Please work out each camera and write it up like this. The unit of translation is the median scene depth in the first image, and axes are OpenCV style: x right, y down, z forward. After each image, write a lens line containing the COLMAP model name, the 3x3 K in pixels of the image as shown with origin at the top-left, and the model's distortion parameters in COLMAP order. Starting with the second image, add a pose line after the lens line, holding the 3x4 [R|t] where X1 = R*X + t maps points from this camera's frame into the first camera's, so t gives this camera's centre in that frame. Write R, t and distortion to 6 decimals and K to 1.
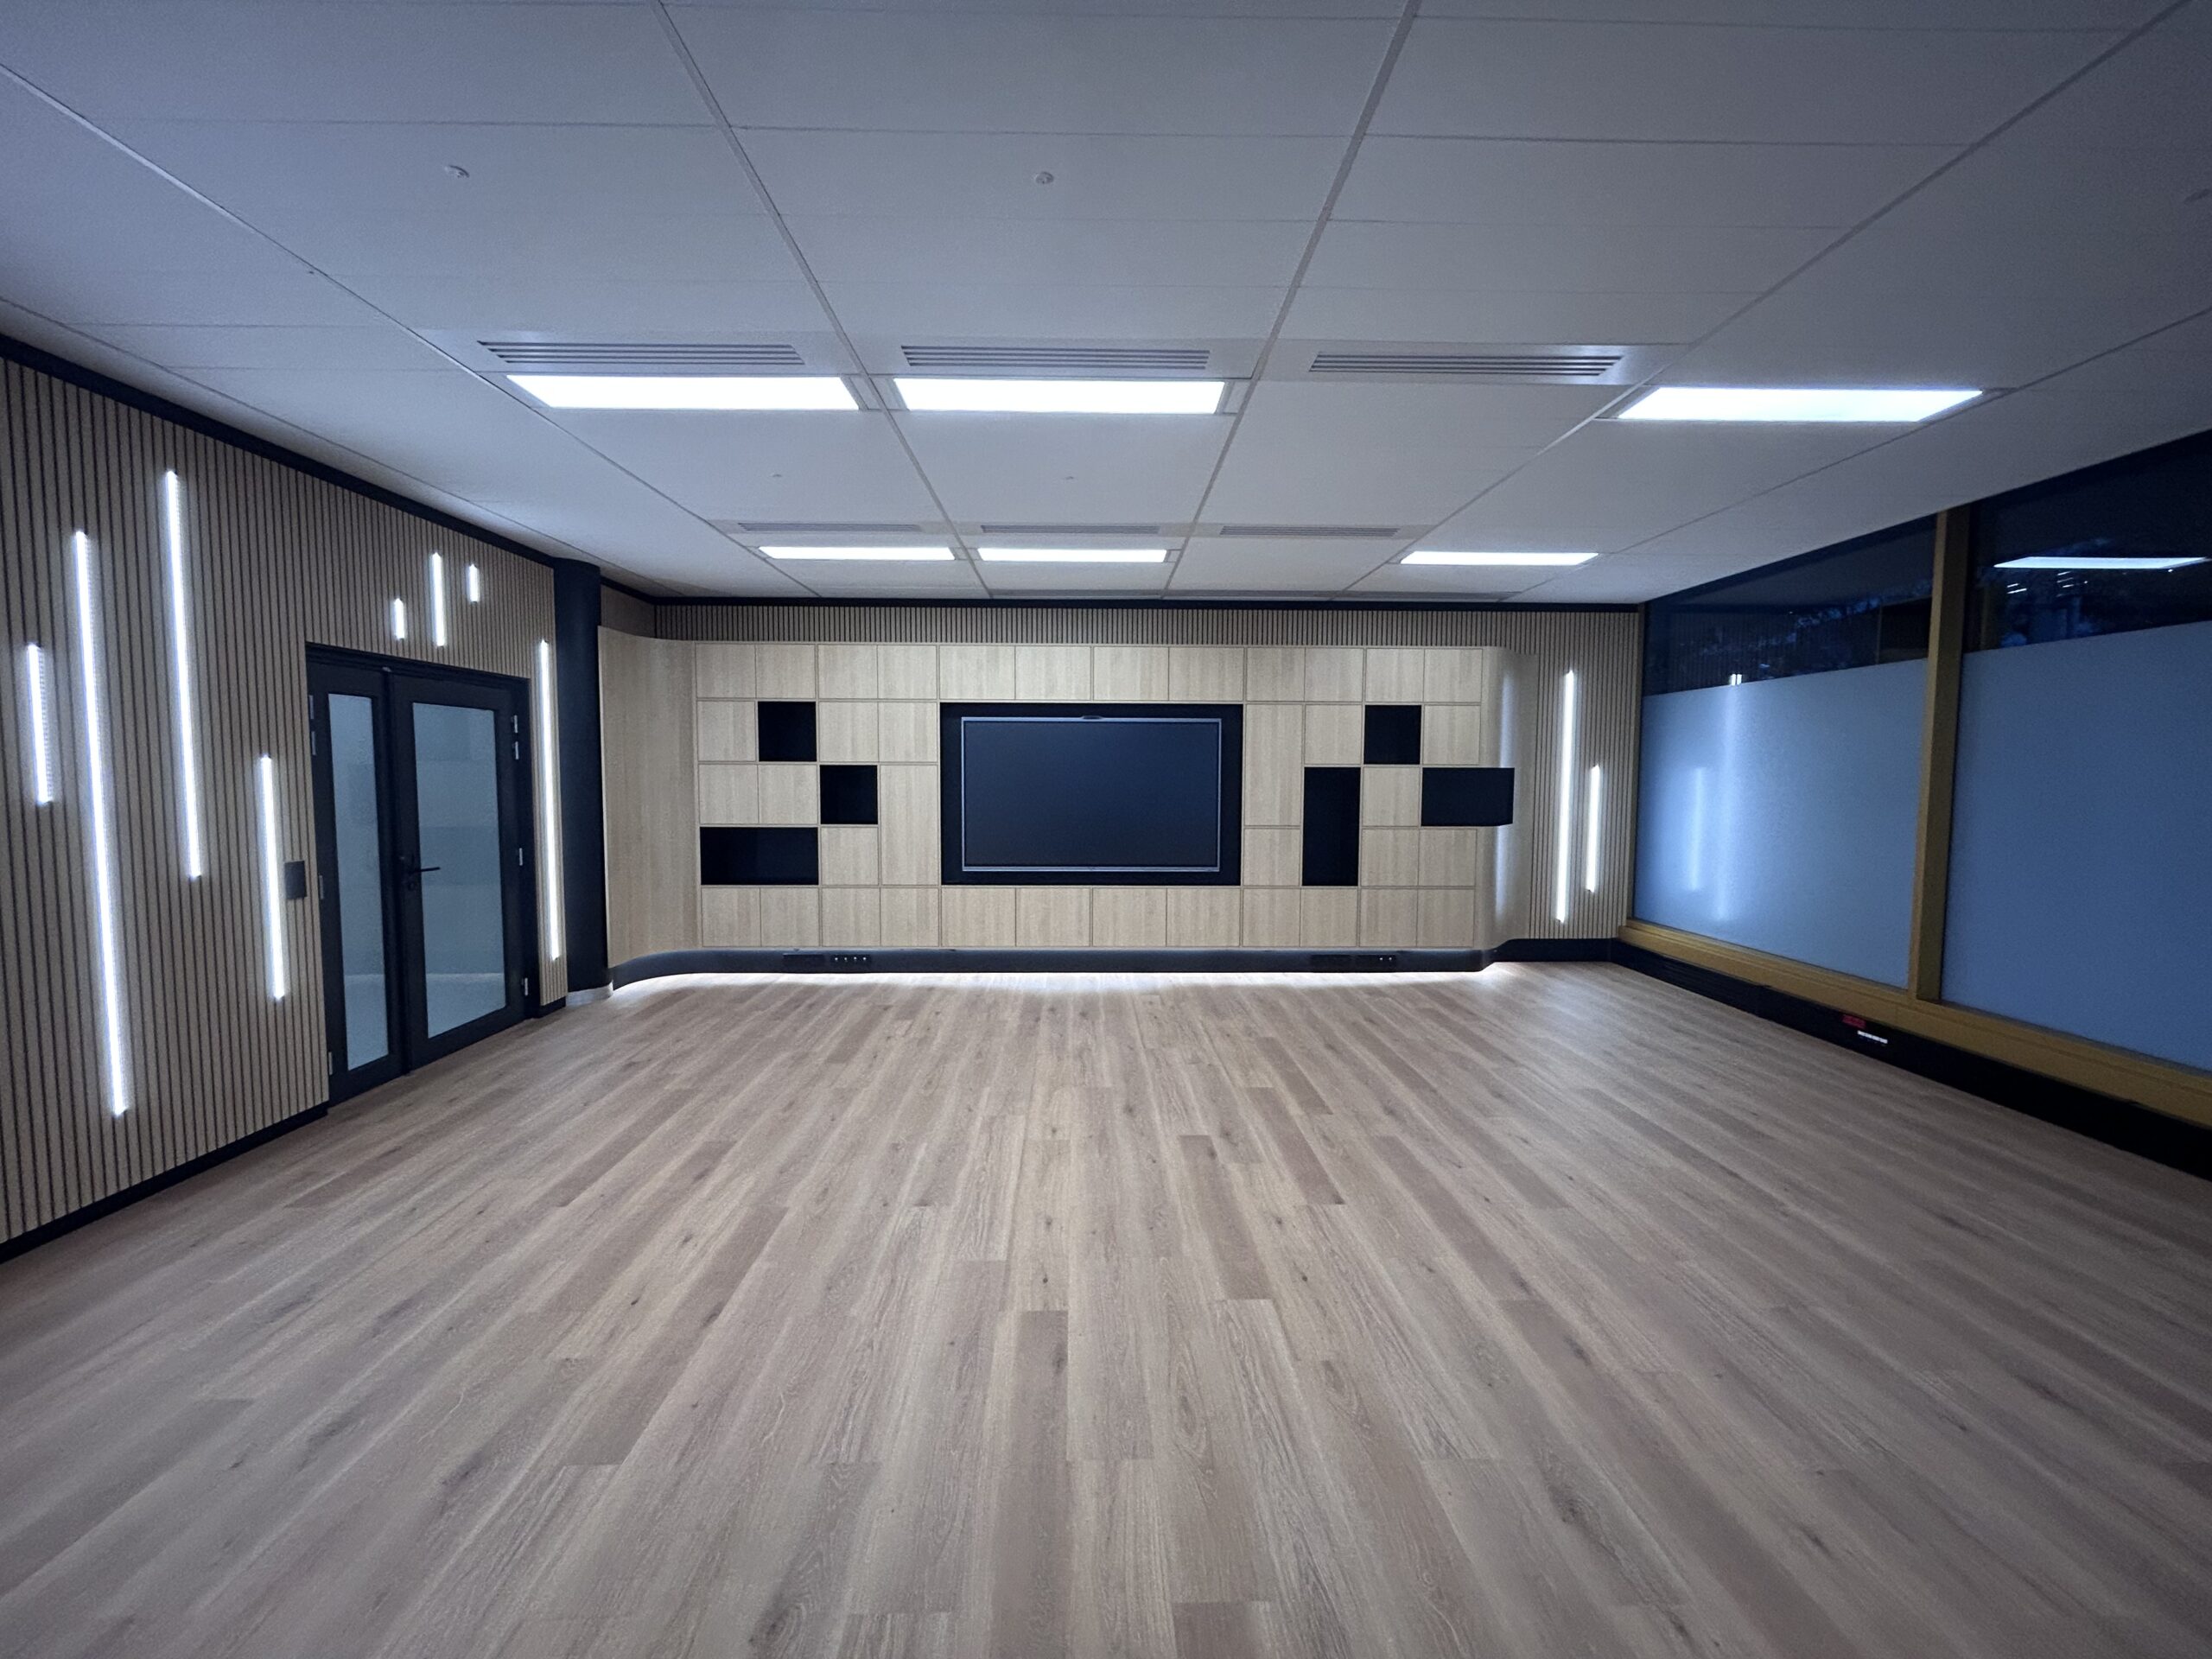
lens RADIAL K [[888.4, 0, 1092.2], [0, 888.4, 819.6], [0, 0, 1]] dist [0.000289, -0.000398]
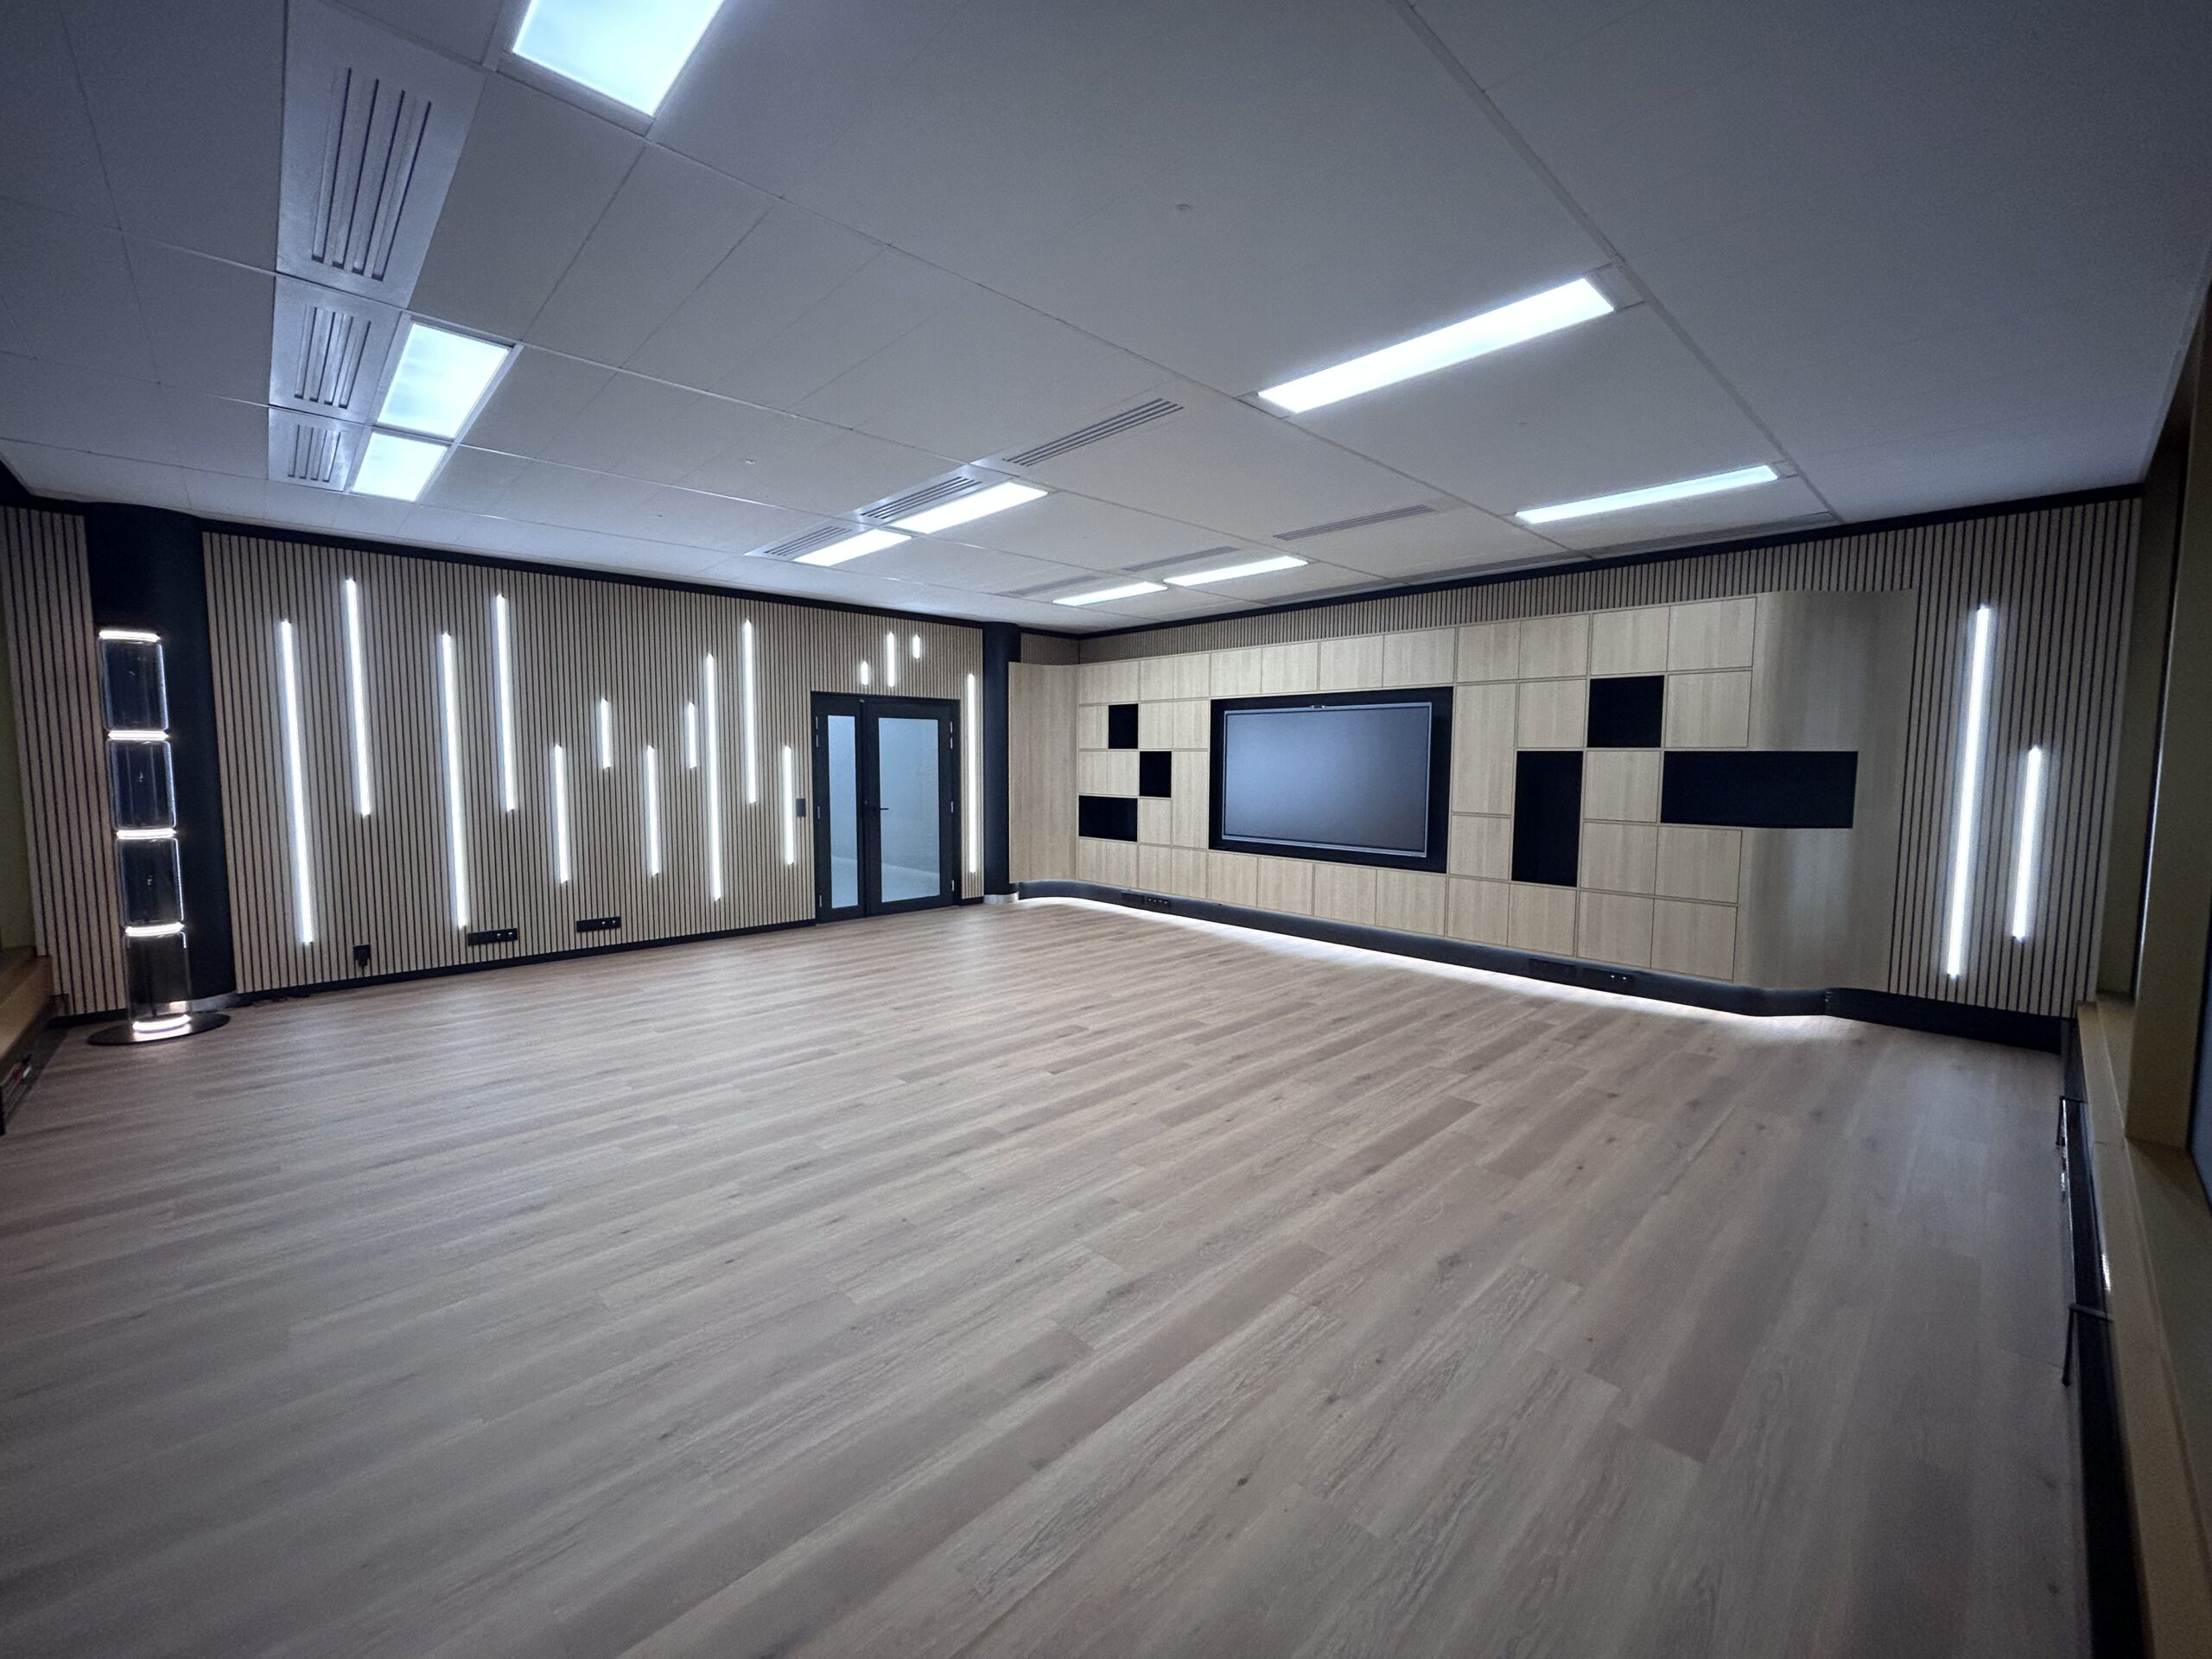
lens RADIAL K [[888.4, 0, 1109.5], [0, 888.4, 824.4], [0, 0, 1]] dist [0.000289, -0.000398]
pose [[0.680540, 0.056330, -0.730543, 0.716998], [-0.042651, 0.998395, 0.037251, -0.000133], [0.731469, 0.005808, 0.681850, 0.076432]]
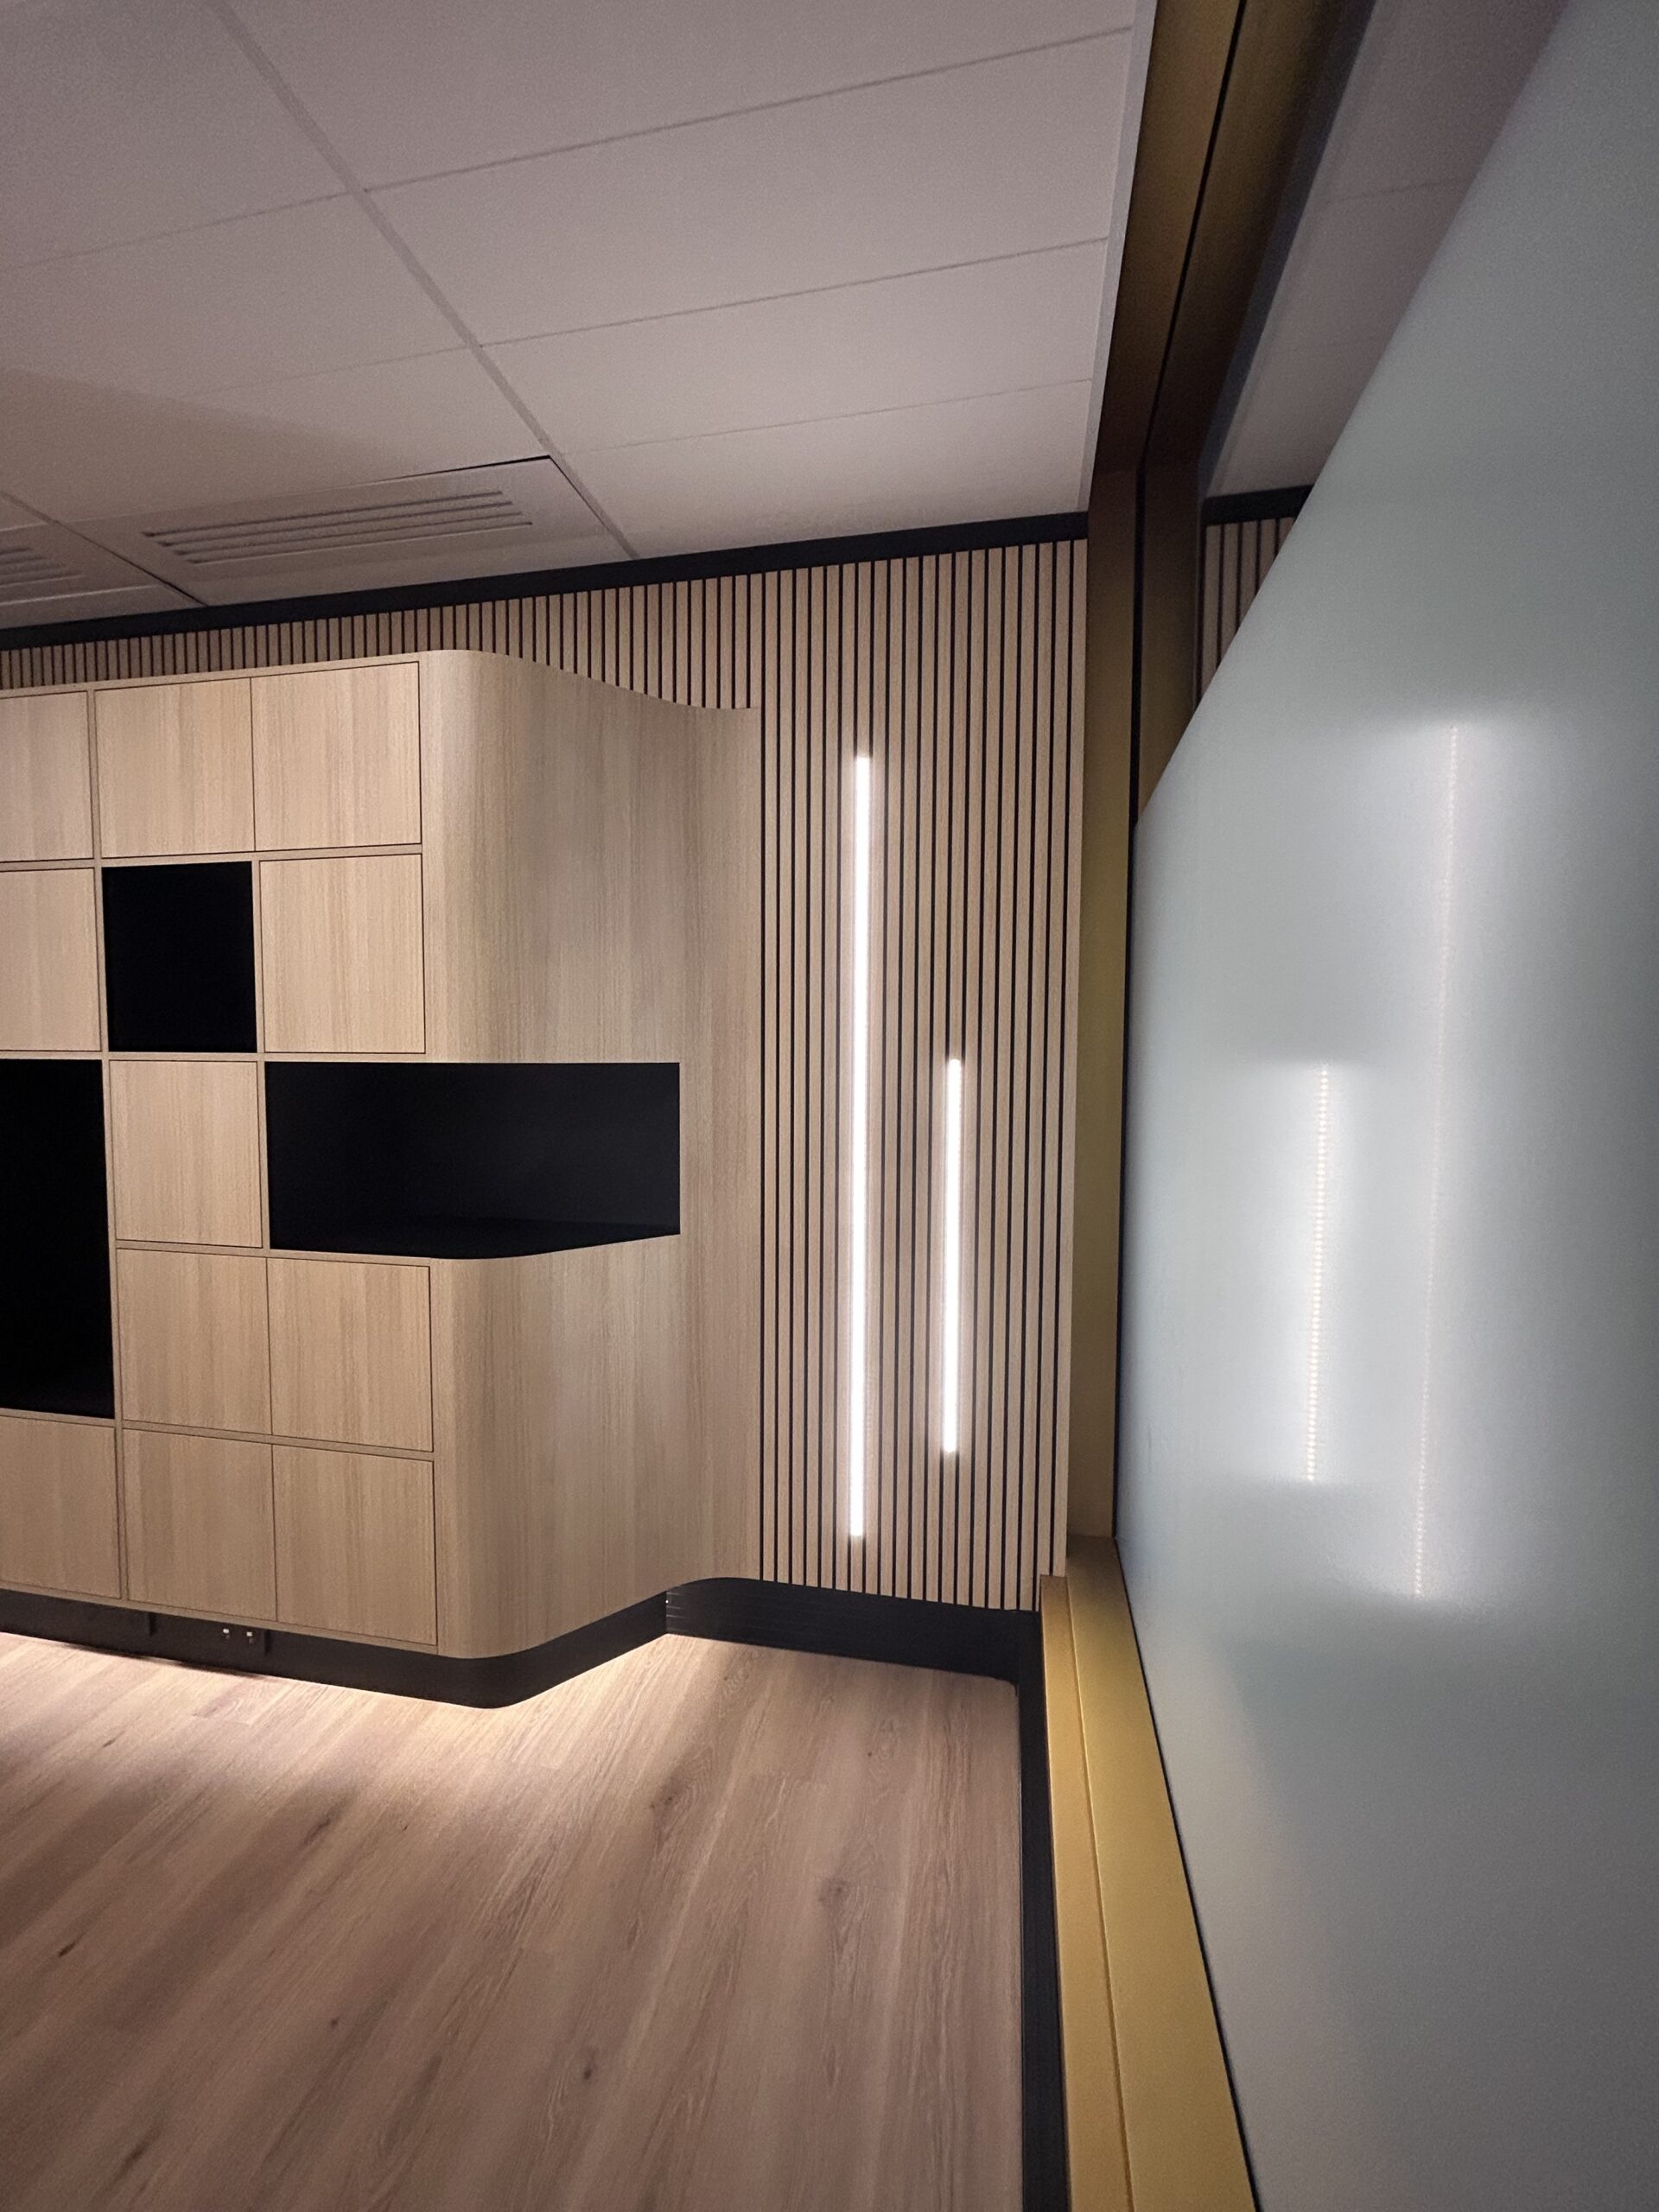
lens RADIAL K [[888.4, 0, 832.5], [0, 888.4, 1104.6], [0, 0, 1]] dist [0.000289, -0.000398]
pose [[0.978764, 0.011573, -0.204662, 0.722519], [-0.012852, 0.999905, -0.004921, -0.051355], [0.204585, 0.007447, 0.978820, 0.841948]]
